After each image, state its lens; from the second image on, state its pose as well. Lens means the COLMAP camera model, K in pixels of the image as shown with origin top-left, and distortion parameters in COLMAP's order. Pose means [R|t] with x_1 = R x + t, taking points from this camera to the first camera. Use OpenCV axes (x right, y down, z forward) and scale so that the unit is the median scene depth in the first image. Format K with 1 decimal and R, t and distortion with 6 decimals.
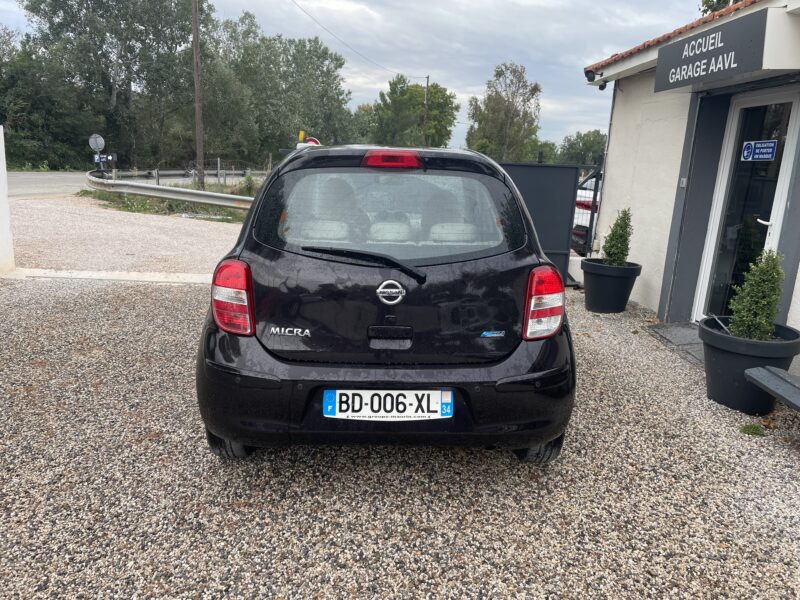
lens RADIAL K [[601.2, 0, 401.7], [0, 601.2, 300.4], [0, 0, 1]] dist [0.080792, -0.095739]
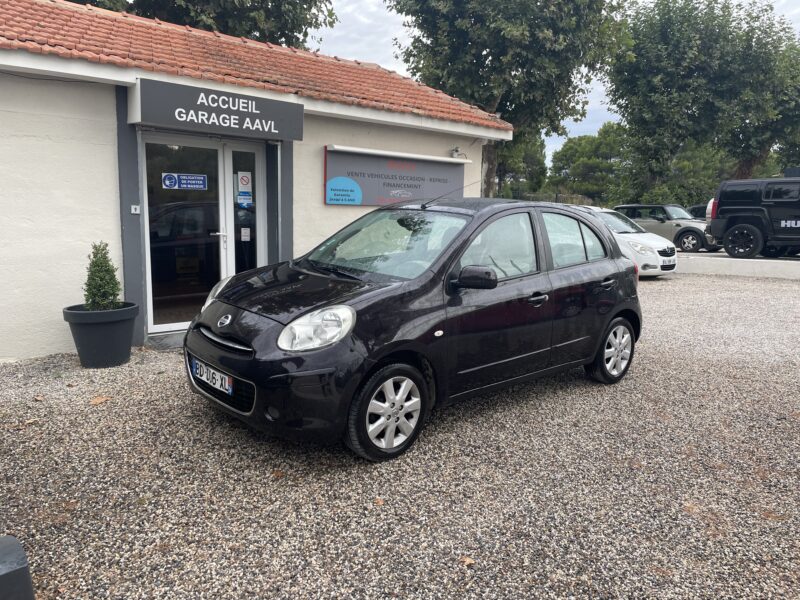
lens RADIAL K [[601.2, 0, 404.8], [0, 601.2, 298.4], [0, 0, 1]] dist [0.080792, -0.095739]
pose [[-0.637662, -0.175733, 0.750003, -1.073054], [0.125158, 0.937058, 0.325973, -0.562760], [-0.760080, 0.301730, -0.575532, 2.199876]]
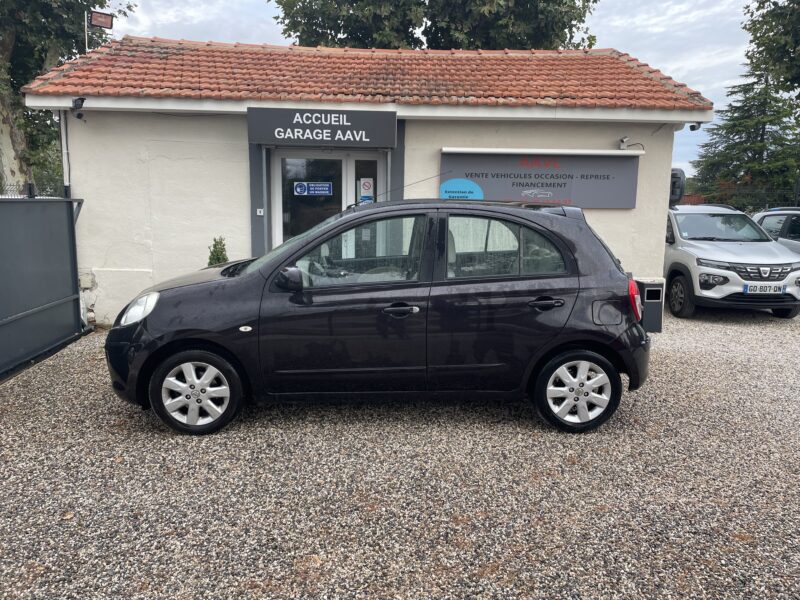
lens RADIAL K [[601.2, 0, 404.6], [0, 601.2, 302.0], [0, 0, 1]] dist [0.080792, -0.095739]
pose [[-0.006741, -0.210165, 0.977643, -1.424854], [0.215493, 0.954389, 0.206652, -0.357414], [-0.976482, 0.212068, 0.038855, 1.176068]]
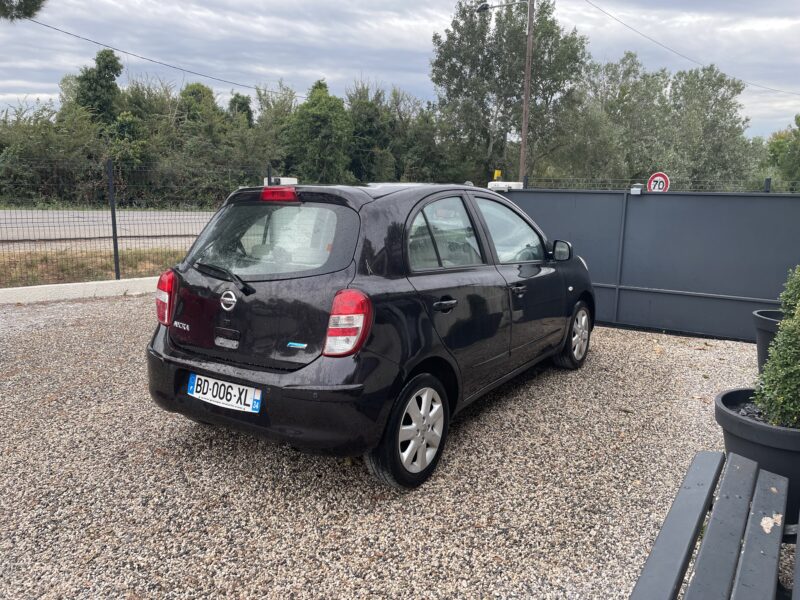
lens RADIAL K [[601.2, 0, 400.3], [0, 601.2, 300.1], [0, 0, 1]] dist [0.080792, -0.095739]
pose [[0.813321, 0.072630, -0.577265, 0.720189], [-0.109346, 0.993579, -0.029051, -0.012510], [0.571448, 0.086749, 0.816040, 0.143386]]
